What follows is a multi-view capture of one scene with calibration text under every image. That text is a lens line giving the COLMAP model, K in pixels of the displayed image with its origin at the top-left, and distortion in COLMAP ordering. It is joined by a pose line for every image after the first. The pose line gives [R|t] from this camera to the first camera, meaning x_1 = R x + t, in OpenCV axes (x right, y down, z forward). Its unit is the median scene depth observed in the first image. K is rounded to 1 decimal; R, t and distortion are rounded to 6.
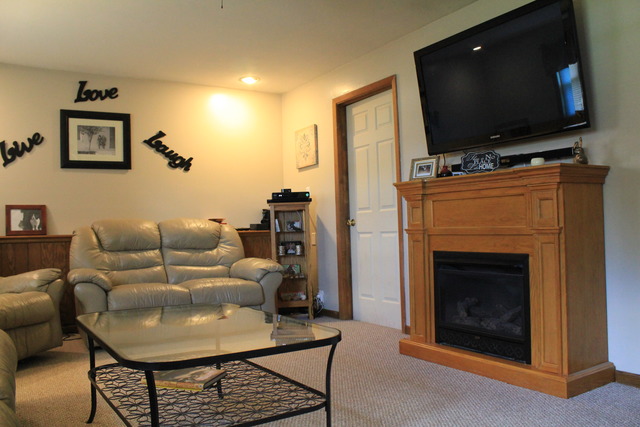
lens RADIAL K [[533.2, 0, 320.0], [0, 533.2, 213.5], [0, 0, 1]] dist [-0.165195, 0.156765]
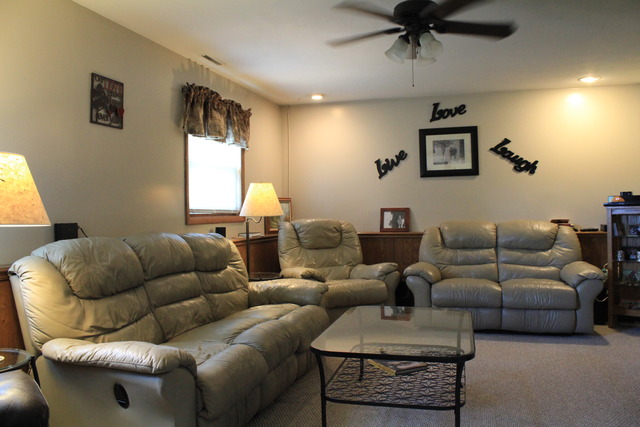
lens RADIAL K [[533.2, 0, 320.0], [0, 533.2, 213.5], [0, 0, 1]] dist [-0.165195, 0.156765]
pose [[0.665498, 0.022796, -0.746051, 0.275123], [0.017730, 0.998769, 0.046334, -0.063646], [0.746189, -0.044063, 0.664275, -0.018542]]
